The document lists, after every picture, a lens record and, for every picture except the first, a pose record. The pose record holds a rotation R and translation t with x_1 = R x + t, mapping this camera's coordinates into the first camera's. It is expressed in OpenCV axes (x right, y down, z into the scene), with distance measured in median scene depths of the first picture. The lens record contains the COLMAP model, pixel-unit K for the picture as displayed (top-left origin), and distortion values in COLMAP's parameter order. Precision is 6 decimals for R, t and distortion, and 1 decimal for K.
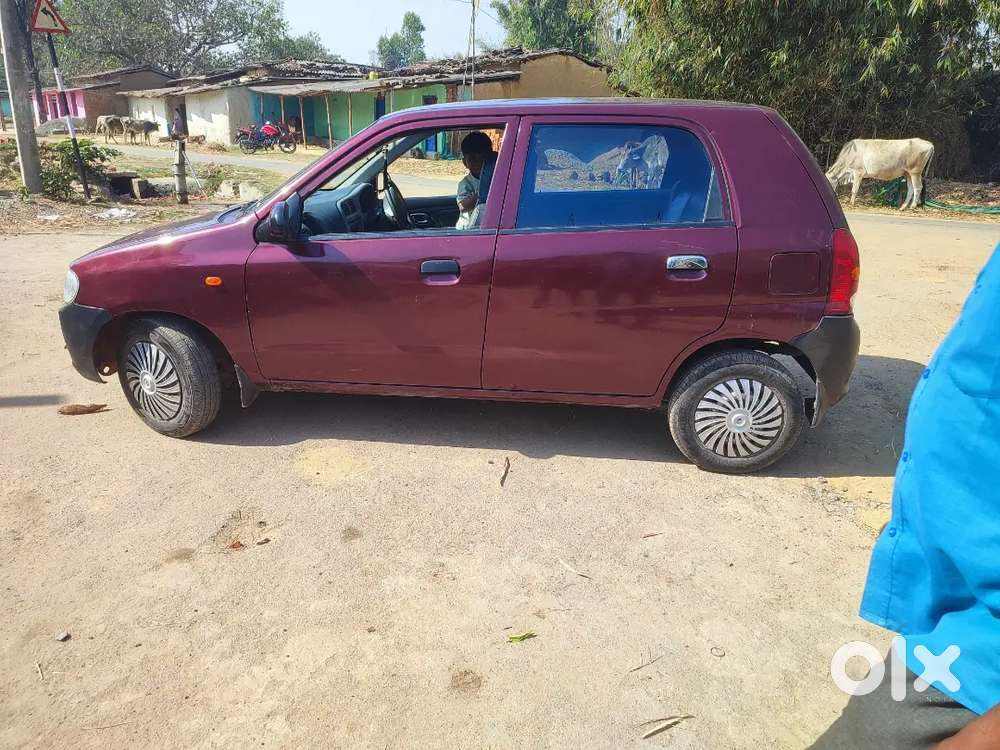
lens RADIAL K [[733.7, 0, 503.4], [0, 733.7, 375.2], [0, 0, 1]] dist [0.034005, -0.033551]
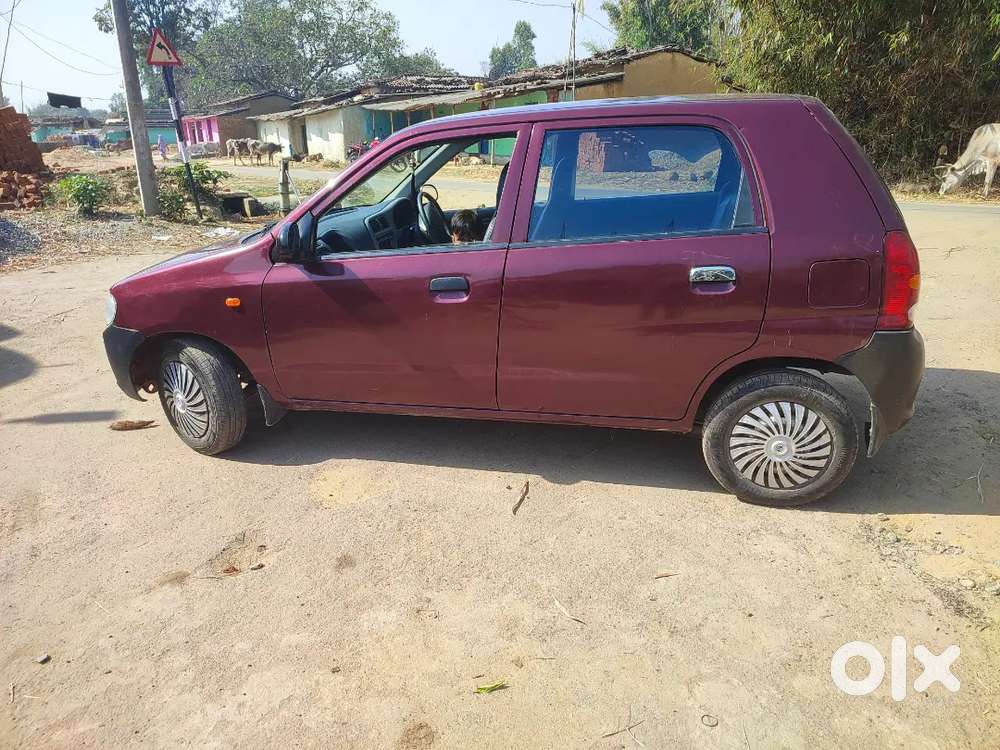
lens RADIAL K [[733.7, 0, 496.4], [0, 733.7, 378.6], [0, 0, 1]] dist [0.034005, -0.033551]
pose [[0.987488, 0.000385, -0.157692, 0.119527], [-0.000865, 0.999995, -0.002978, -0.019761], [0.157690, 0.003077, 0.987484, 0.059737]]
